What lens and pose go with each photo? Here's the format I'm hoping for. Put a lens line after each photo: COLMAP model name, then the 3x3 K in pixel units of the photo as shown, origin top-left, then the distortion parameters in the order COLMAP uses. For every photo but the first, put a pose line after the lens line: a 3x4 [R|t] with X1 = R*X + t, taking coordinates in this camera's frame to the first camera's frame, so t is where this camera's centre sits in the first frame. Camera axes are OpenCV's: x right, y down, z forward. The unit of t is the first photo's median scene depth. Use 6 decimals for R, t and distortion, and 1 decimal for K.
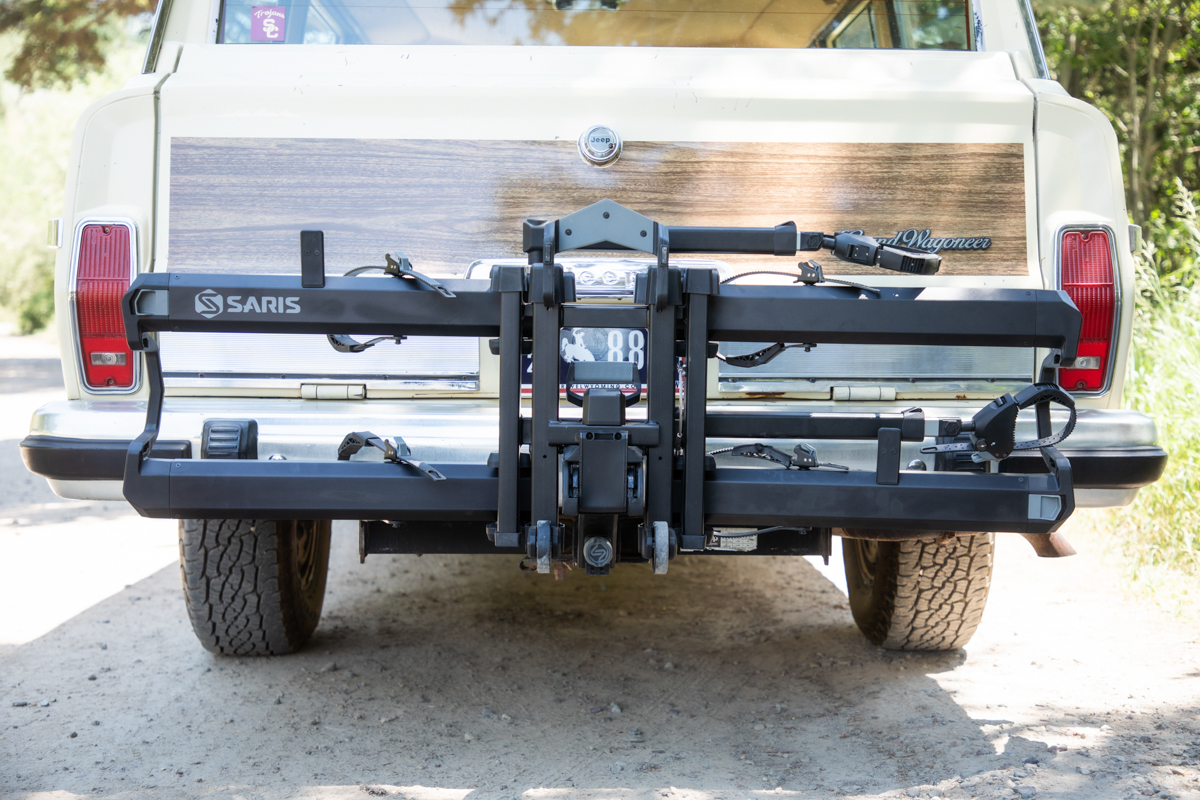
lens RADIAL K [[1498.8, 0, 600.0], [0, 1498.8, 400.0], [0, 0, 1]] dist [0.171096, -0.020035]
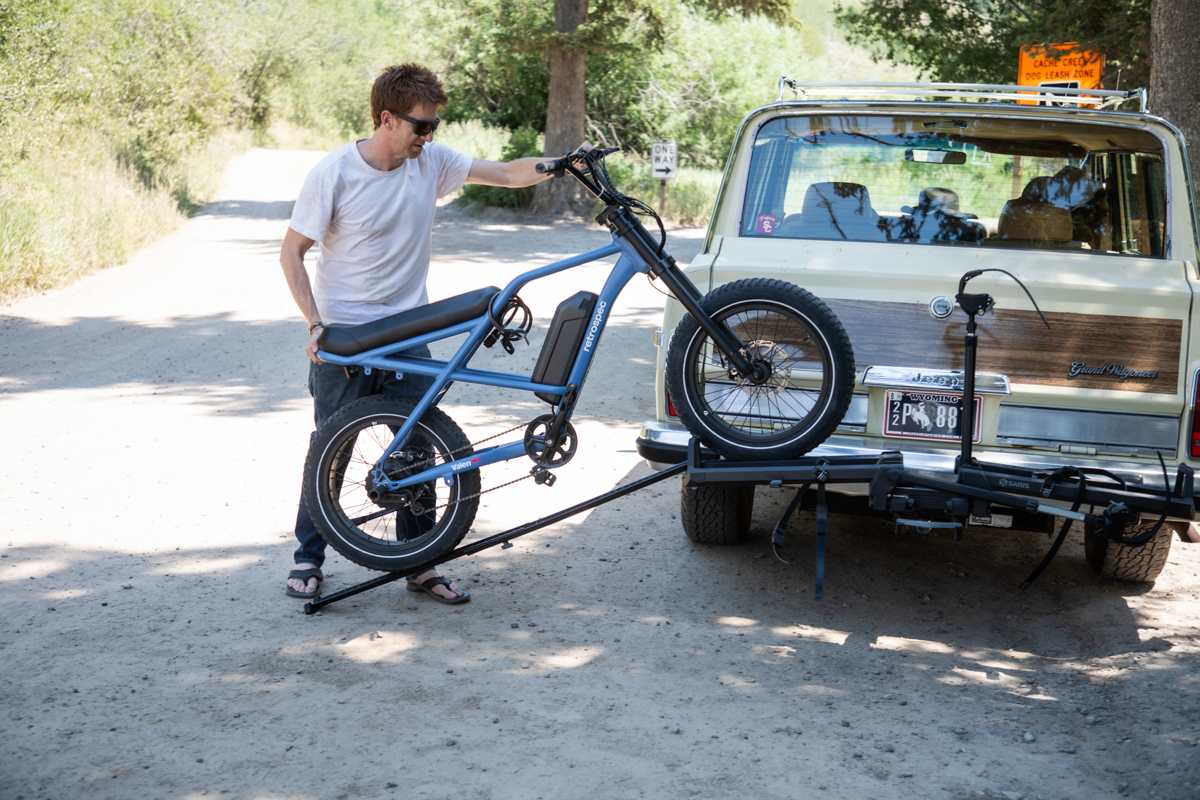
lens RADIAL K [[1682.1, 0, 600.0], [0, 1682.1, 400.0], [0, 0, 1]] dist [0.222491, -0.003031]
pose [[0.980147, 0.074158, -0.183883, -0.019275], [-0.052686, 0.991492, 0.119029, -0.283603], [0.191145, -0.106978, 0.975715, -1.161882]]
